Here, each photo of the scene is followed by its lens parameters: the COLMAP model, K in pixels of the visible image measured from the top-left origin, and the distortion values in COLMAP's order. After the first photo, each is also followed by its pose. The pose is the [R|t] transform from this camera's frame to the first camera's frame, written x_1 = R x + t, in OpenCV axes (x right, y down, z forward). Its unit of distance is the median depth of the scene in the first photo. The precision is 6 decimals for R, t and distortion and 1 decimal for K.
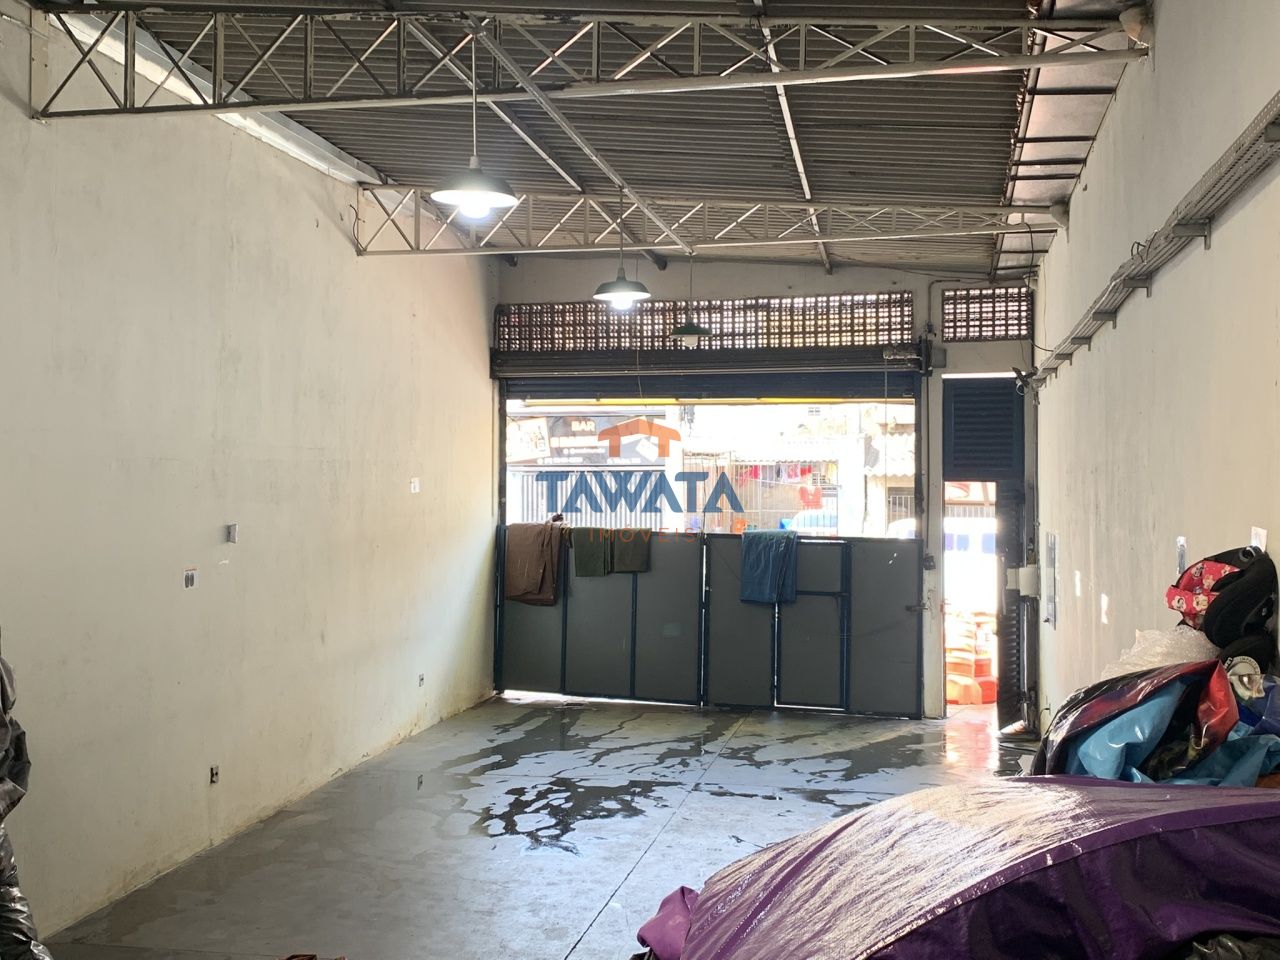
lens RADIAL K [[1440.7, 0, 640.0], [0, 1440.7, 480.0], [0, 0, 1]] dist [0.149260, -0.445711]
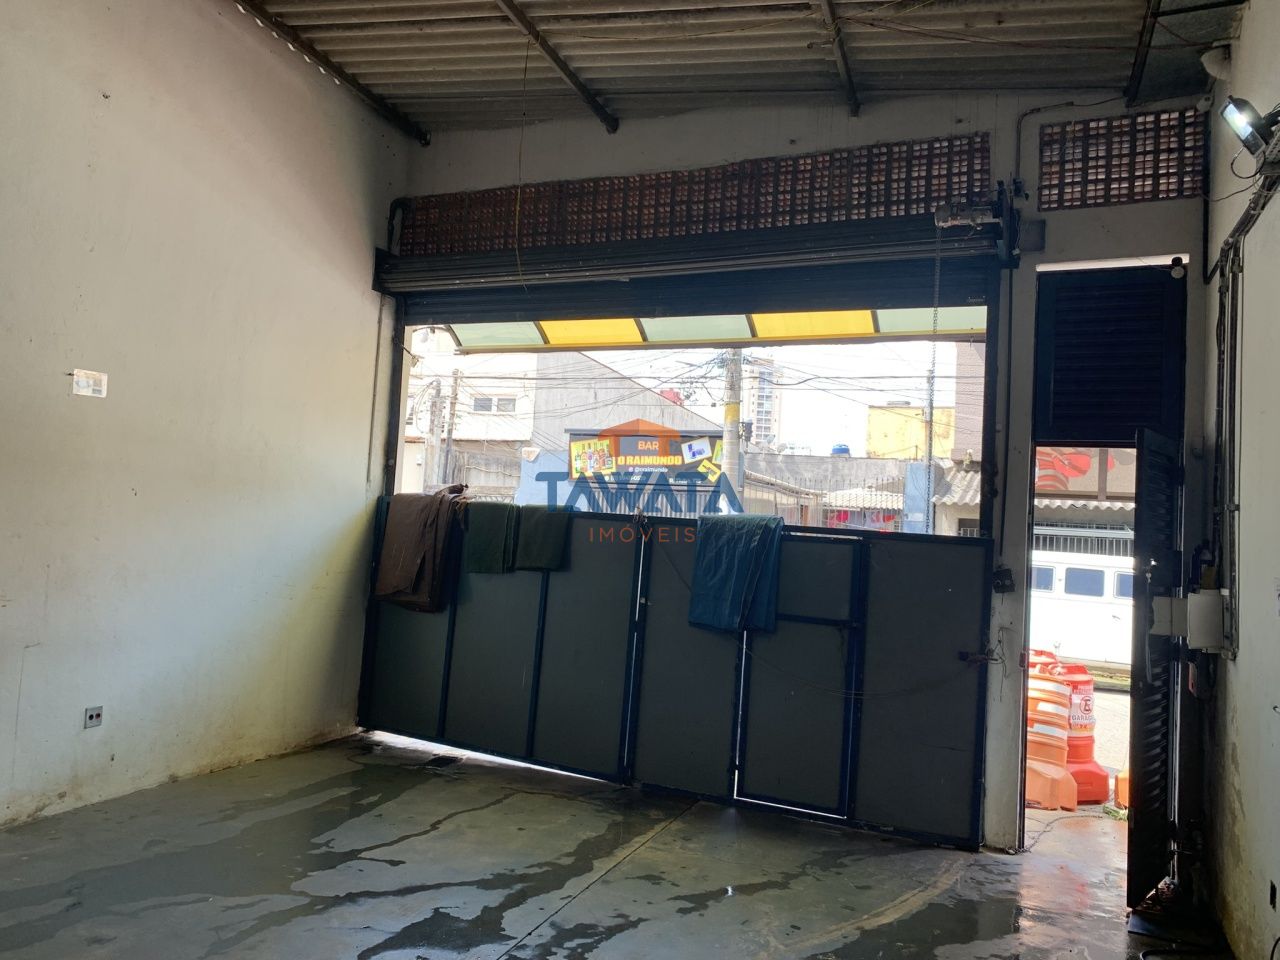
lens RADIAL K [[976.7, 0, 631.2], [0, 976.7, 476.7], [0, 0, 1]] dist [0.004887, -0.016646]
pose [[0.984624, 0.046495, -0.168384, 0.116430], [-0.057402, 0.996517, -0.060494, 0.047940], [0.164985, 0.069229, 0.983863, 0.585401]]
